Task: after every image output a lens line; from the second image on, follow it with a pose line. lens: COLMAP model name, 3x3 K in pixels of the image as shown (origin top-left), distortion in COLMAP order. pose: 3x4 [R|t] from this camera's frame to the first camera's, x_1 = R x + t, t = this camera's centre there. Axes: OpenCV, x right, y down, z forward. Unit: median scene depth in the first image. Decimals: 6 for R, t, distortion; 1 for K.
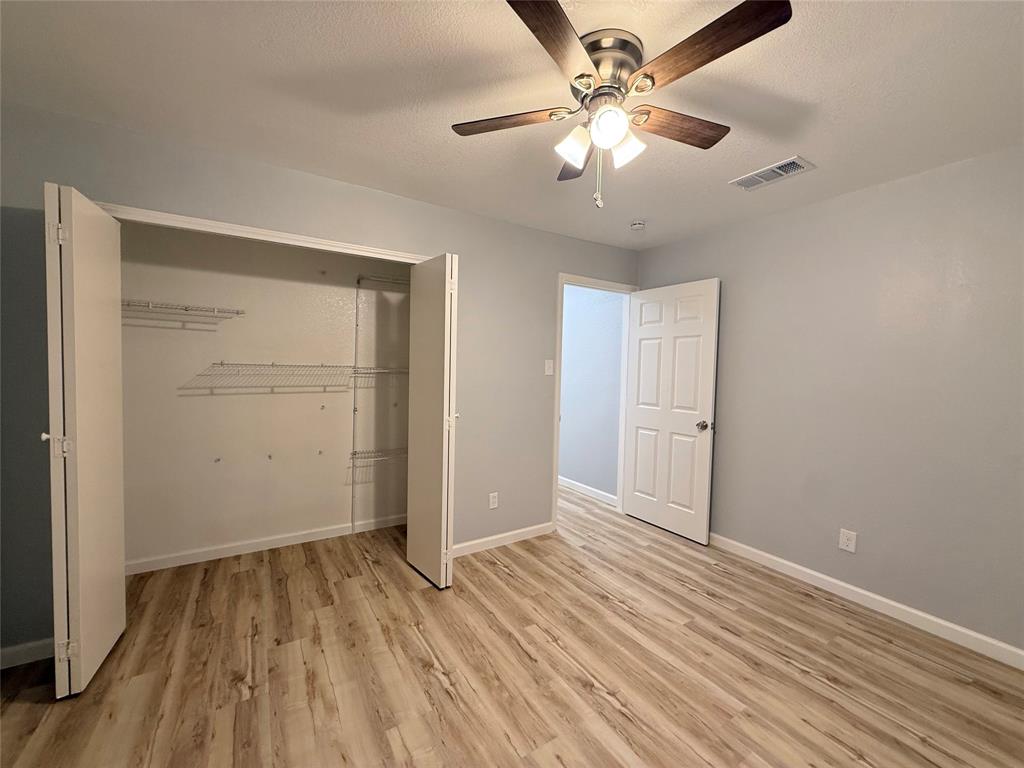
lens RADIAL K [[410.4, 0, 509.2], [0, 410.4, 384.2], [0, 0, 1]] dist [0.000670, 0.000232]
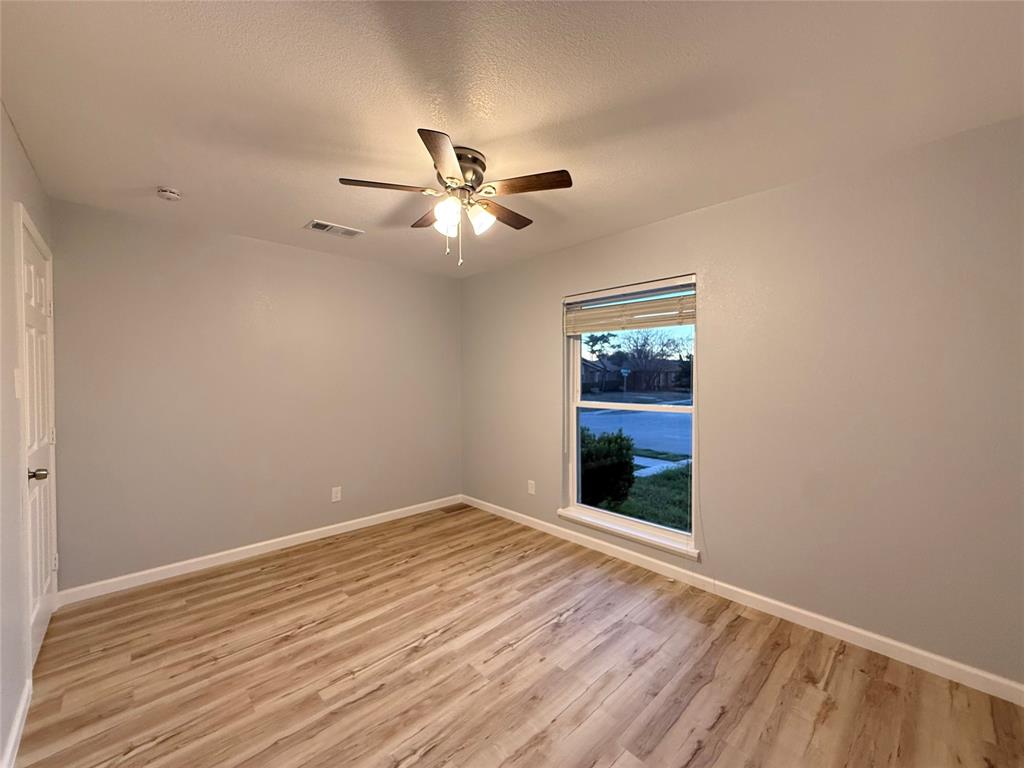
lens RADIAL K [[410.4, 0, 509.2], [0, 410.4, 384.2], [0, 0, 1]] dist [0.000670, 0.000232]
pose [[-0.197680, -0.037251, 0.979559, -0.802440], [0.042966, 0.997988, 0.046622, -0.057816], [-0.979324, 0.051304, -0.195682, 0.753843]]
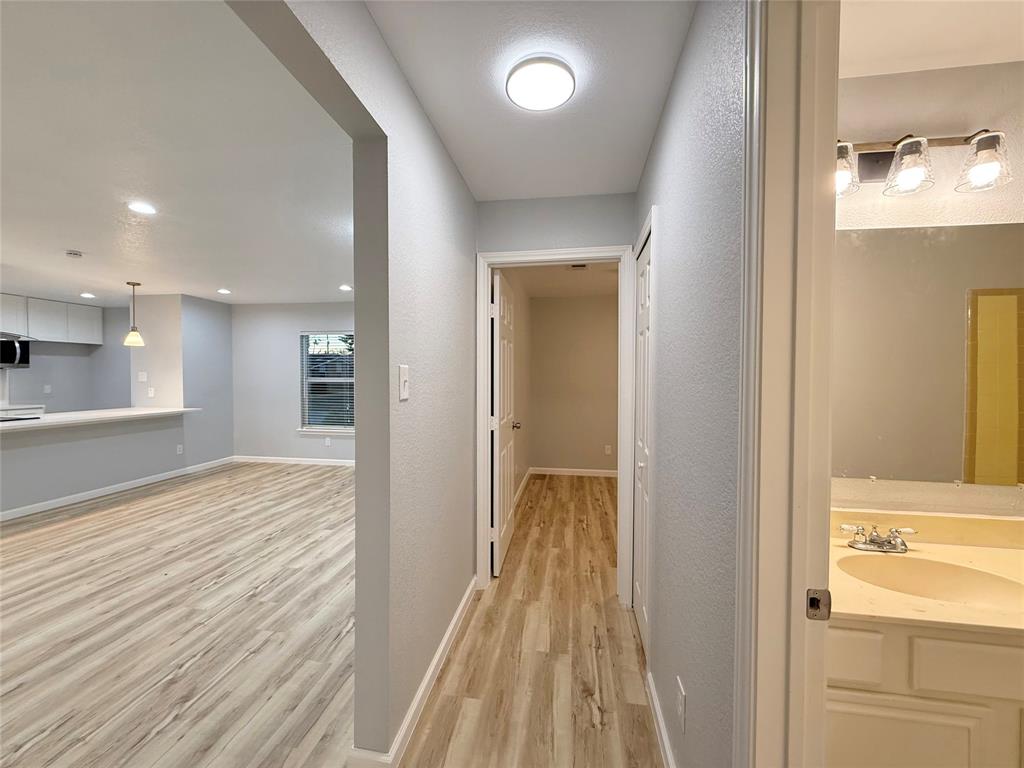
lens RADIAL K [[410.4, 0, 509.2], [0, 410.4, 384.2], [0, 0, 1]] dist [0.000670, 0.000232]
pose [[-0.752251, -0.035897, 0.657898, -0.333852], [0.010230, 0.997758, 0.066138, -0.115868], [-0.658797, 0.056483, -0.750197, 2.626262]]
